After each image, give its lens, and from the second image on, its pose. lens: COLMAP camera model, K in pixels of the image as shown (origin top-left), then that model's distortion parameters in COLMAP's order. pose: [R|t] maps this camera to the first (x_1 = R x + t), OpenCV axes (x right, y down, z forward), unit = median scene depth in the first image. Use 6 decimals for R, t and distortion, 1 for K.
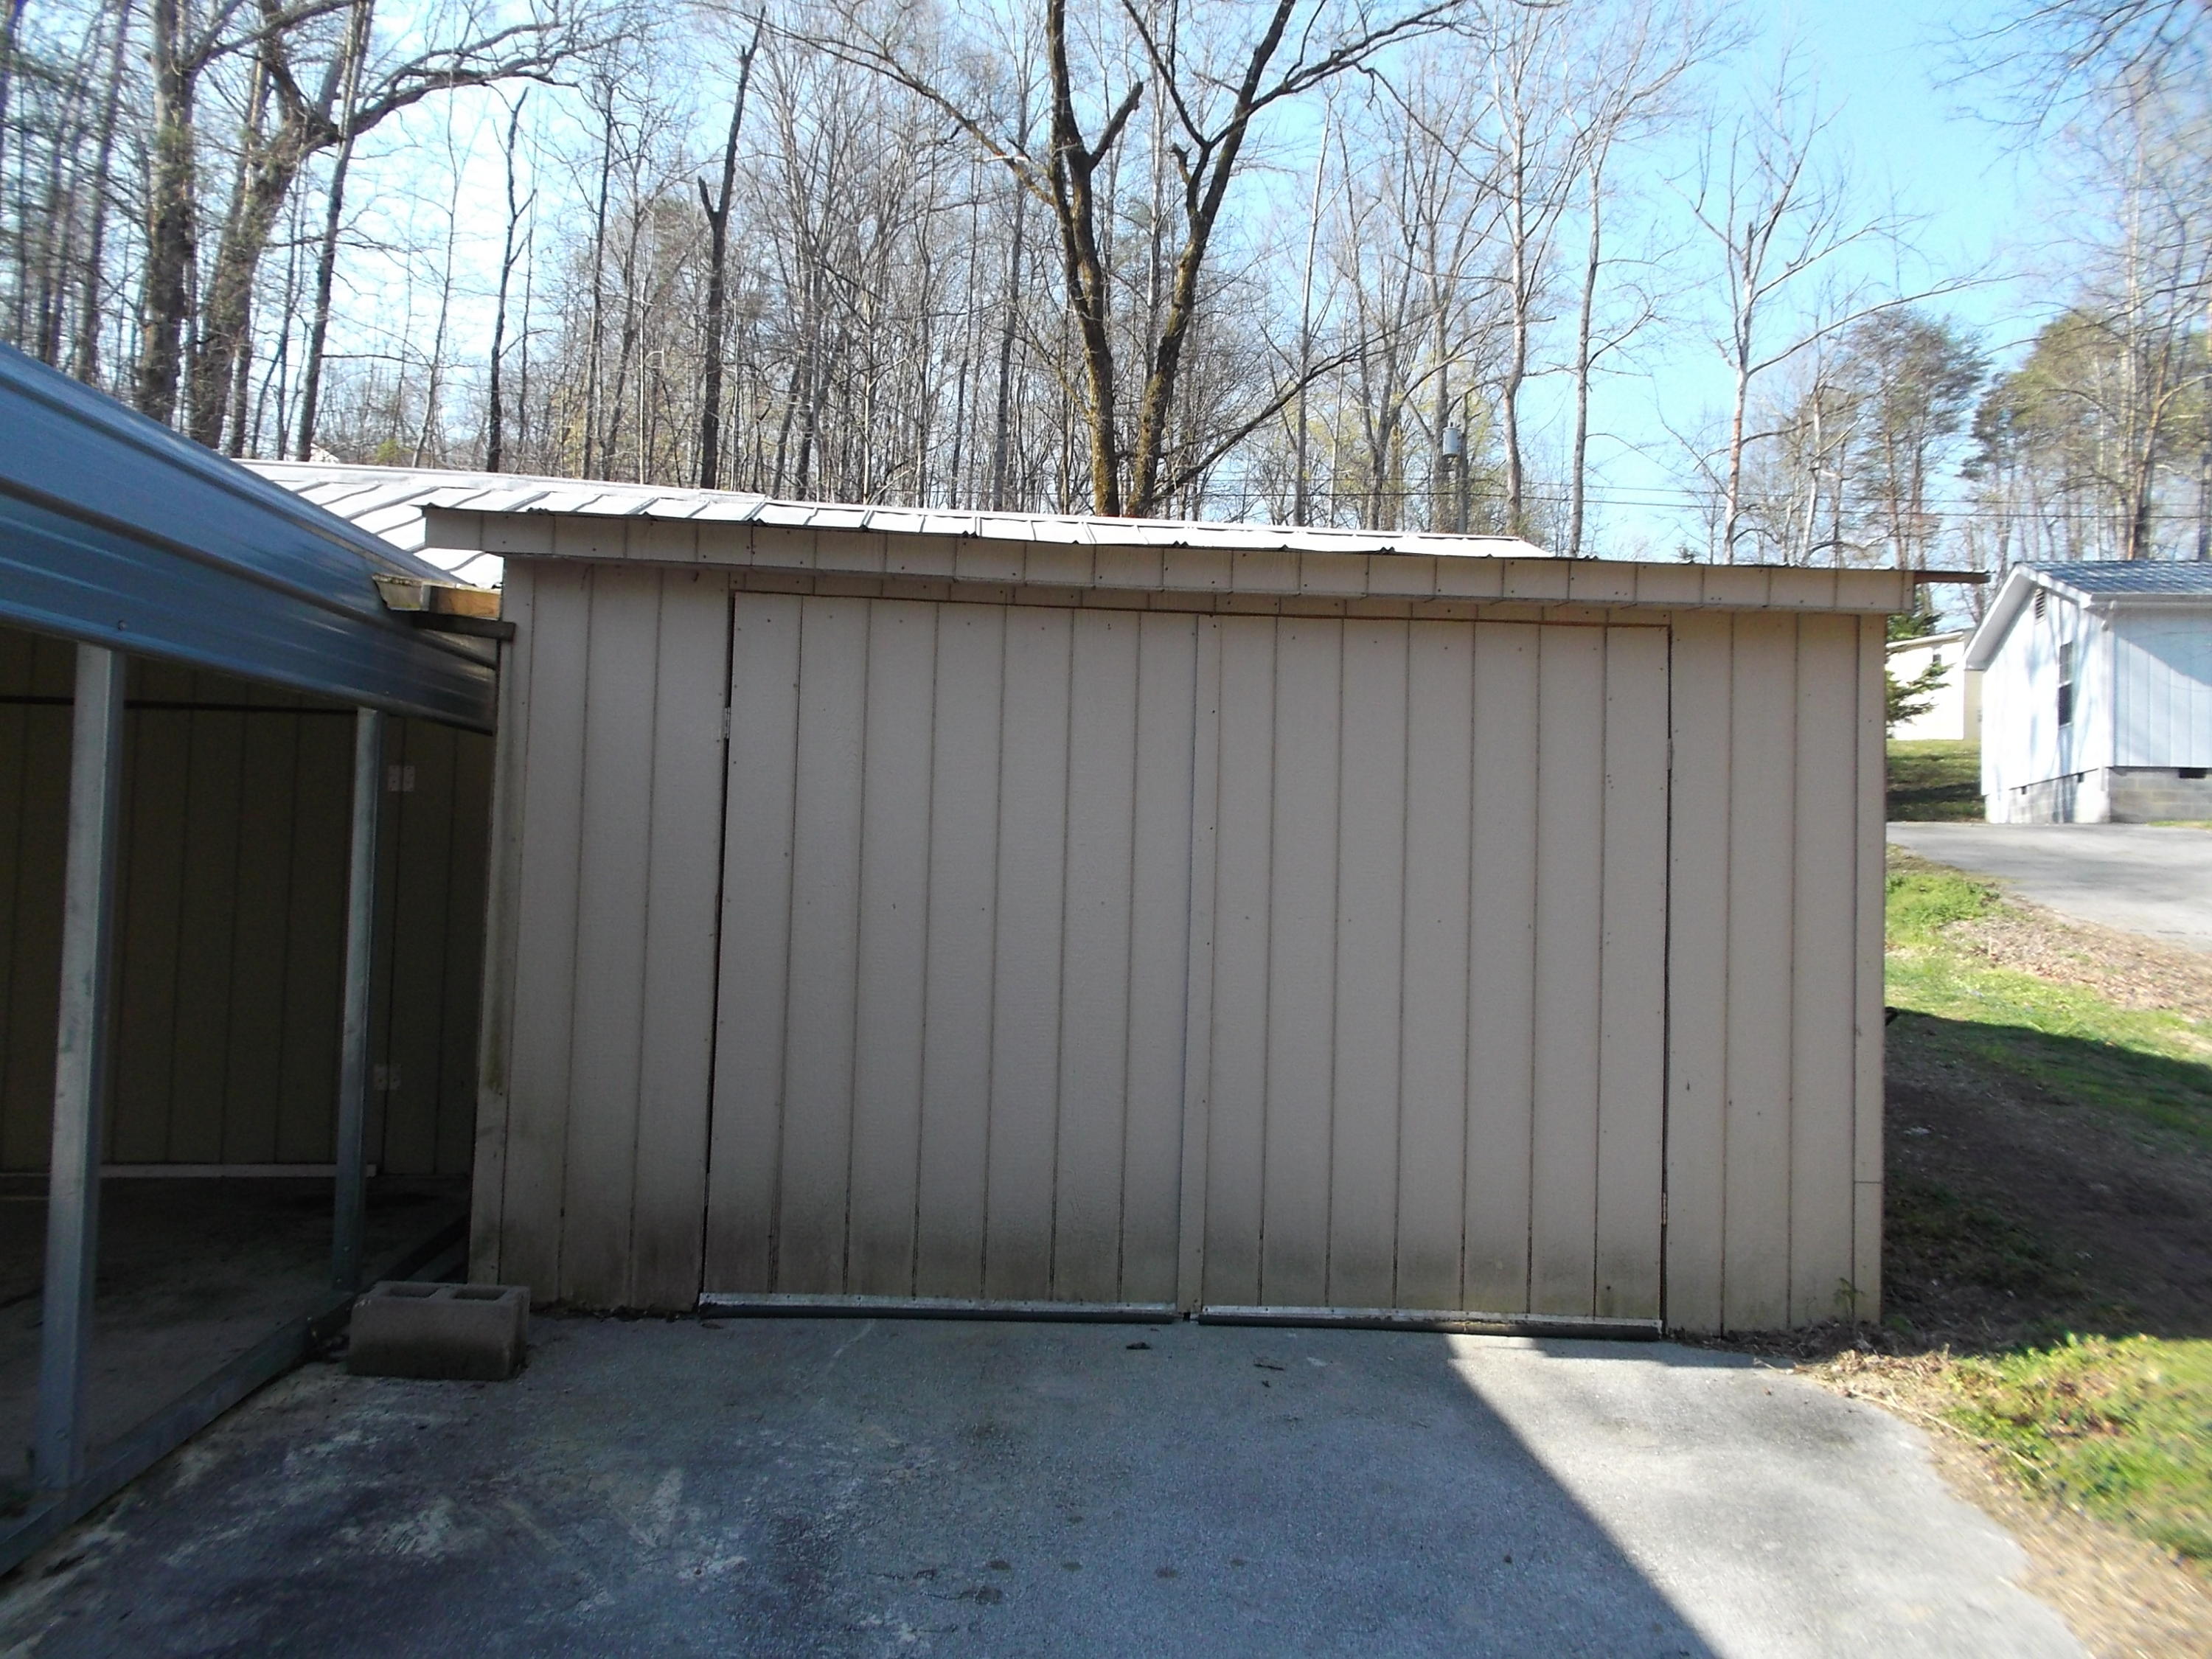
lens RADIAL K [[1740.1, 0, 1106.0], [0, 1740.1, 829.5], [0, 0, 1]] dist [0.004212, 0.004586]
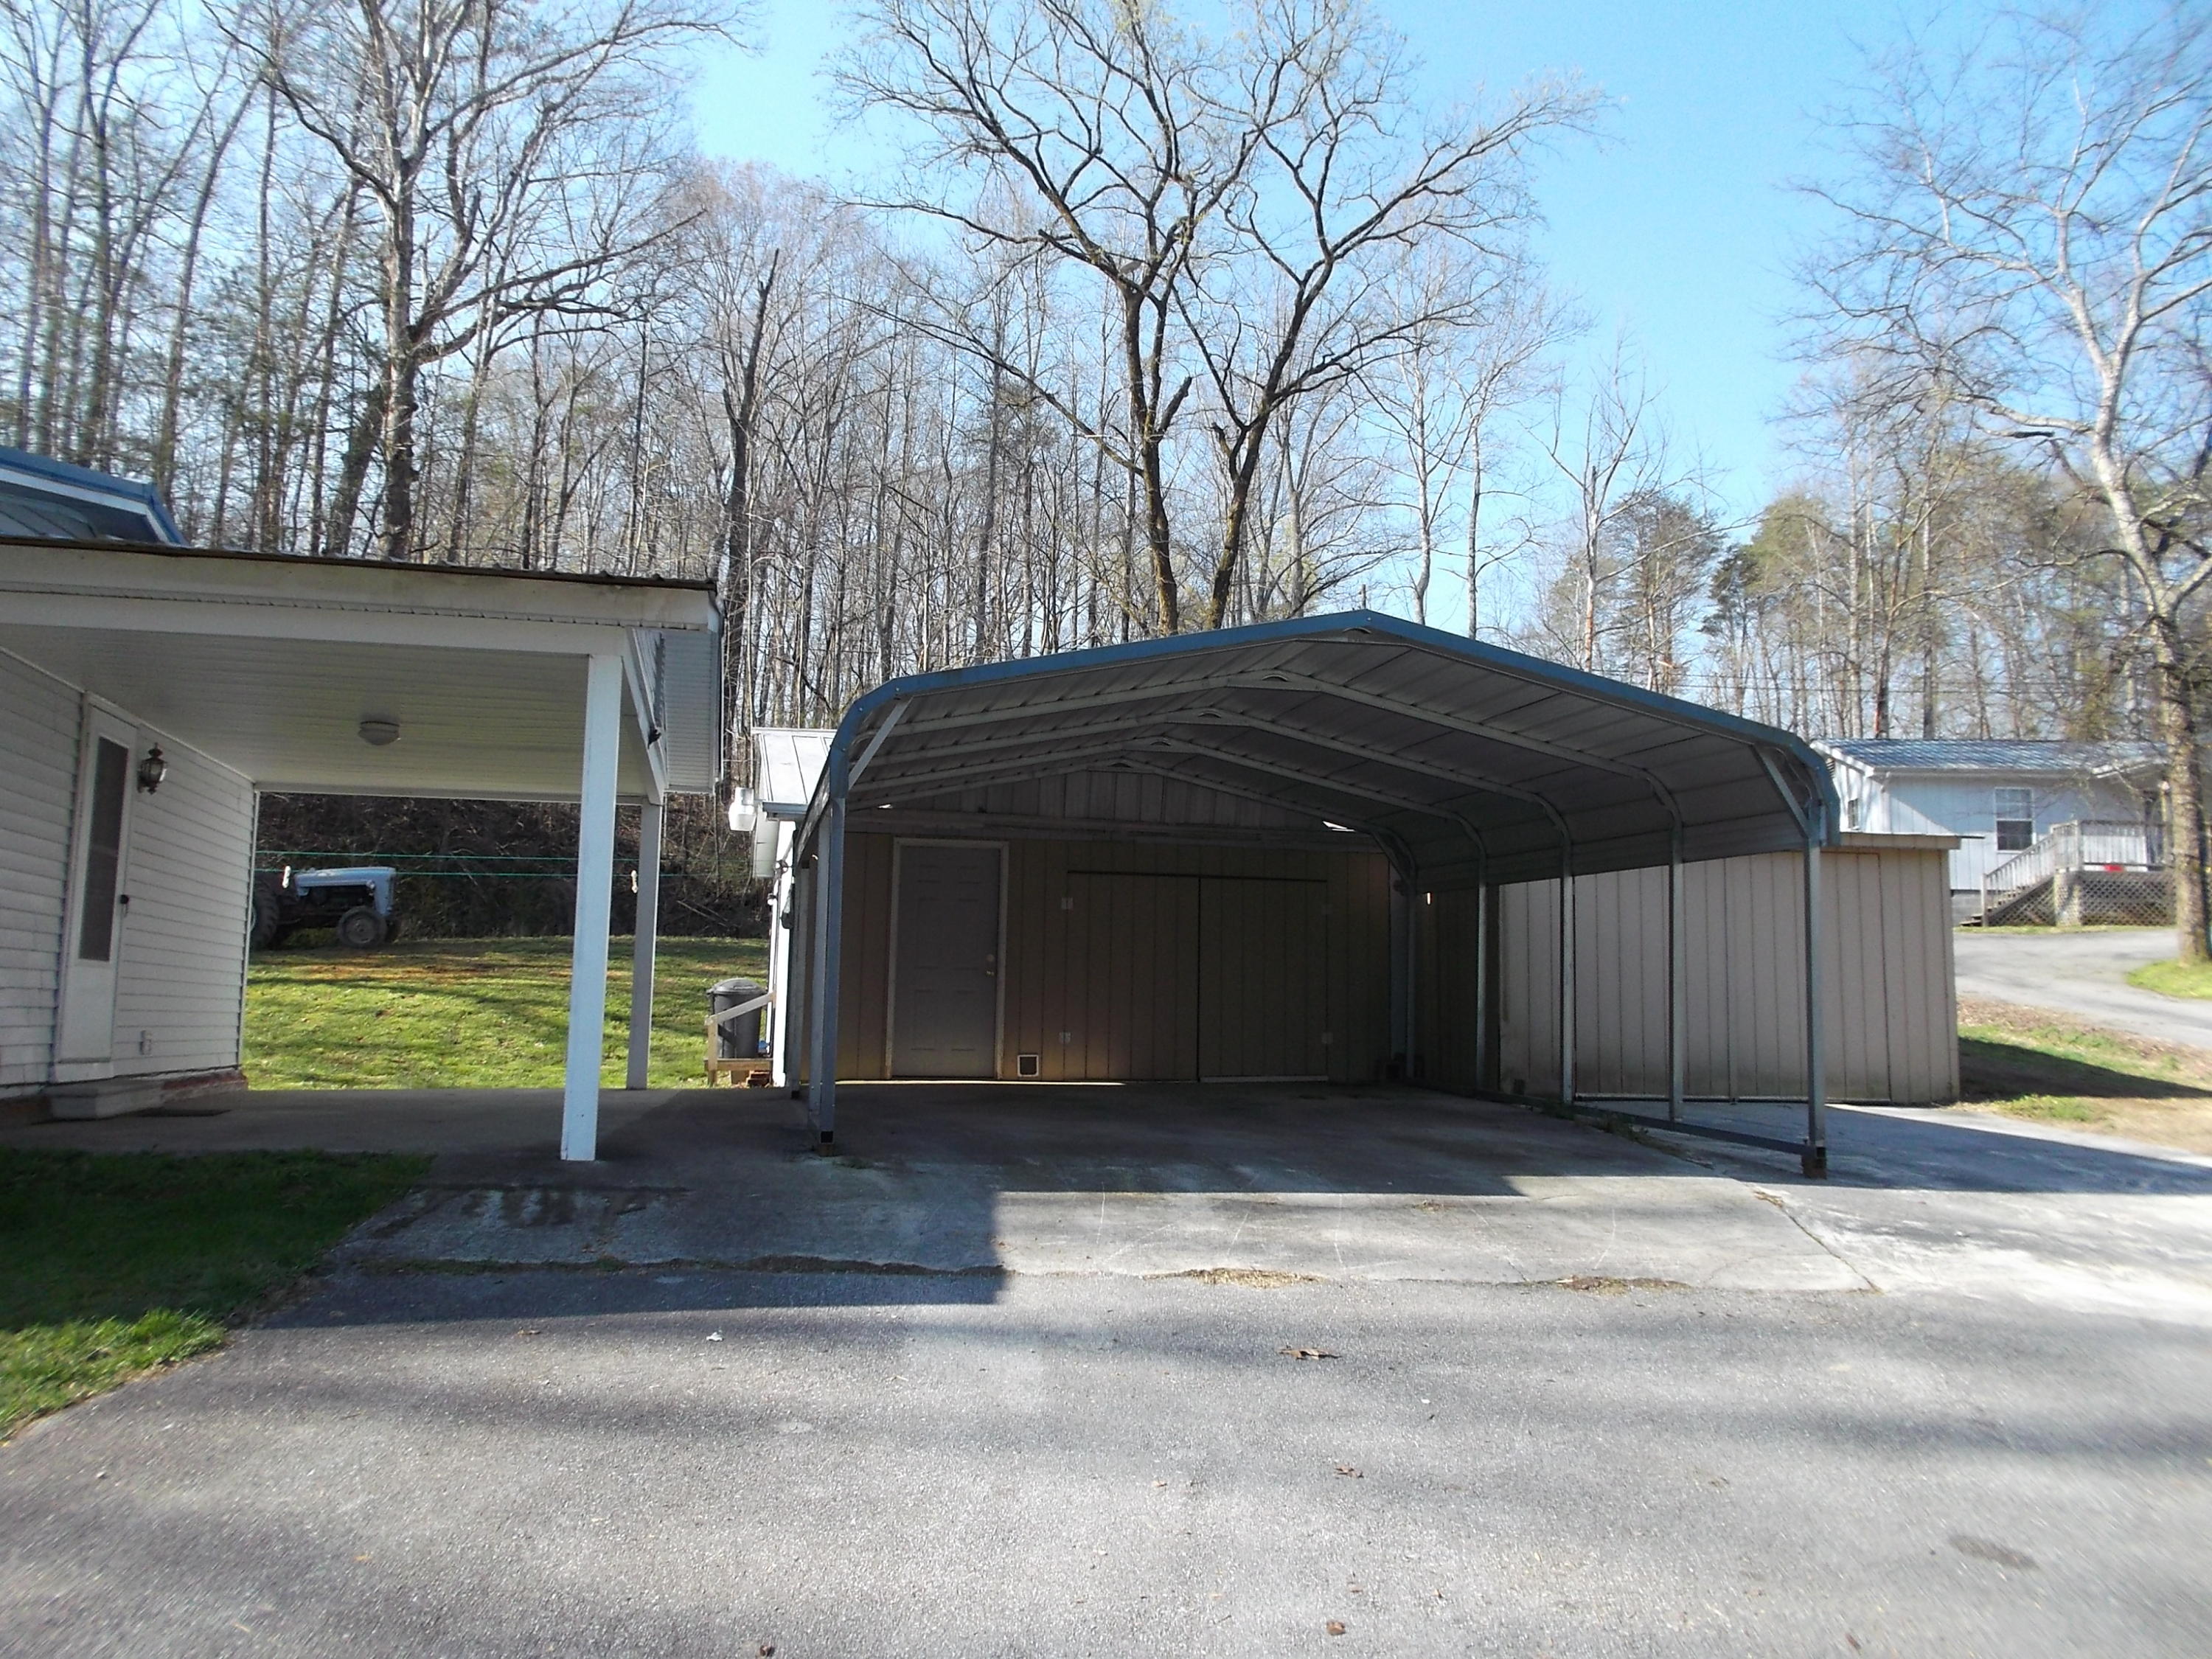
lens RADIAL K [[1748.0, 0, 1118.8], [0, 1748.0, 820.7], [0, 0, 1]] dist [0.023461, -0.006211]
pose [[0.989118, 0.001332, 0.147115, -0.201520], [0.009362, 0.997362, -0.071978, 0.003706], [-0.146823, 0.072572, 0.986497, -0.250071]]
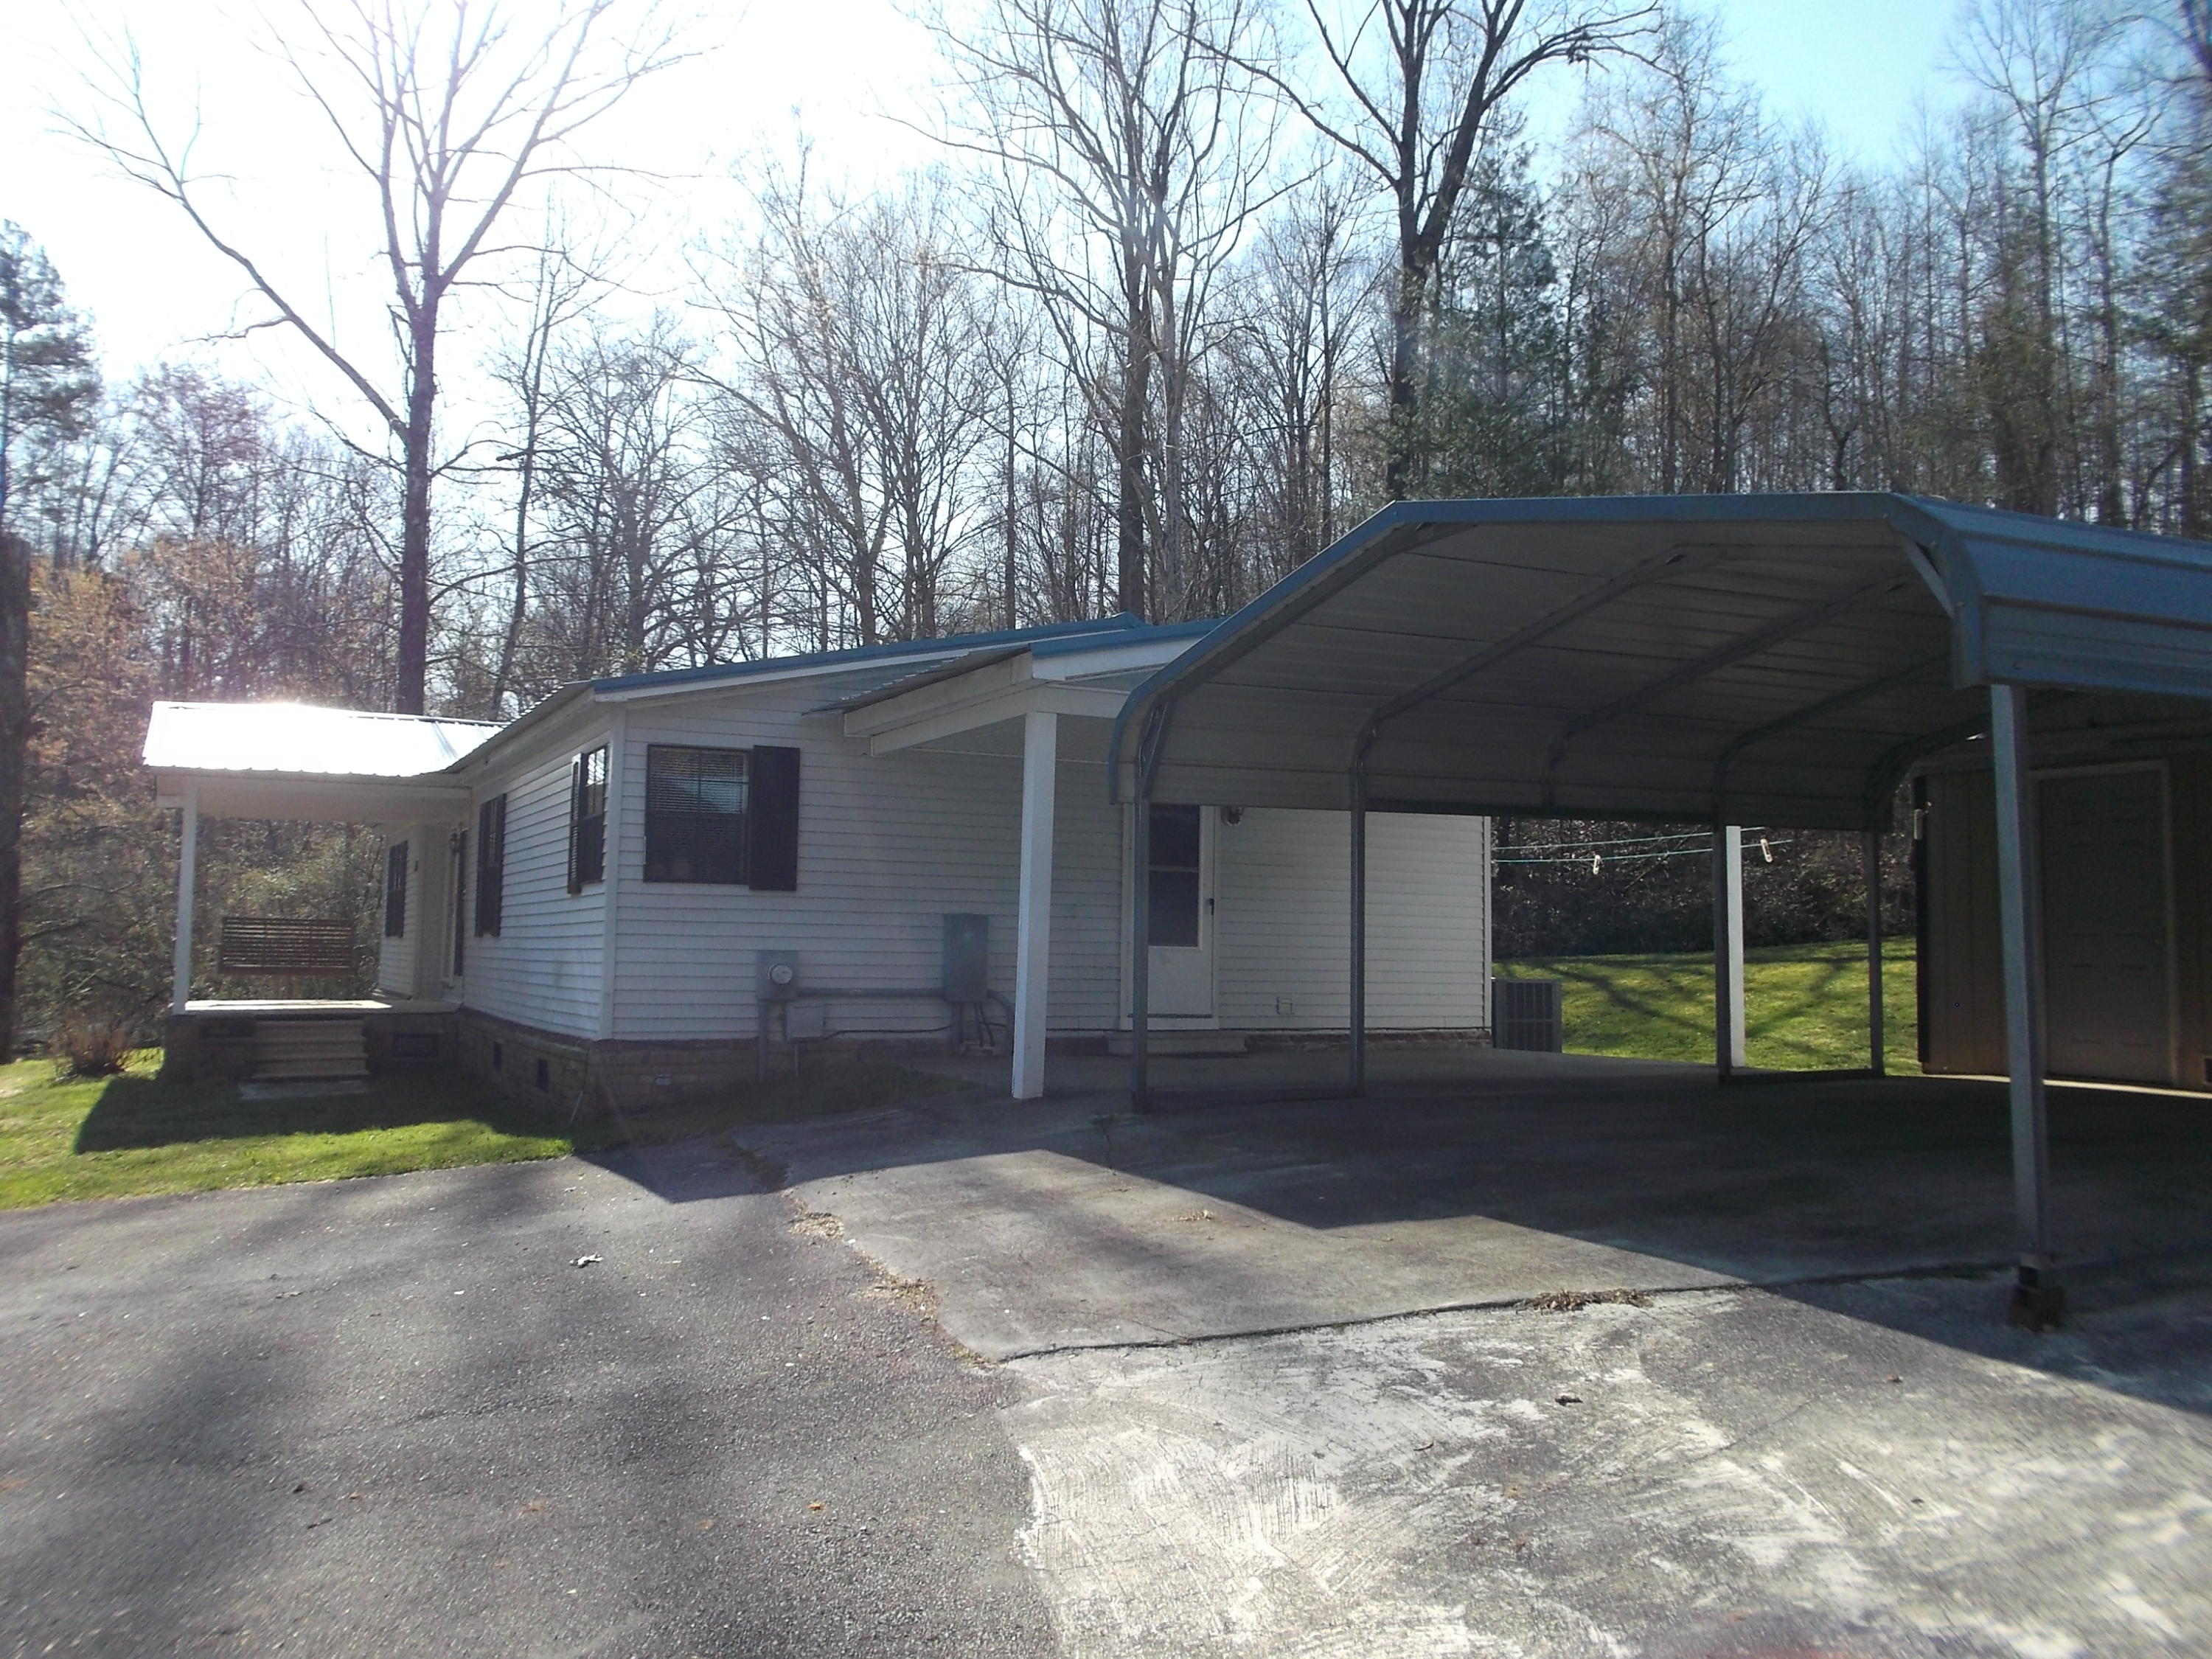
lens RADIAL K [[1761.0, 0, 1079.1], [0, 1761.0, 834.6], [0, 0, 1]] dist [0.002240, -0.013781]
pose [[0.391038, -0.083567, -0.916573, 0.051769], [0.031720, 0.996501, -0.077322, 0.009353], [0.919828, 0.001162, 0.392321, -0.118925]]
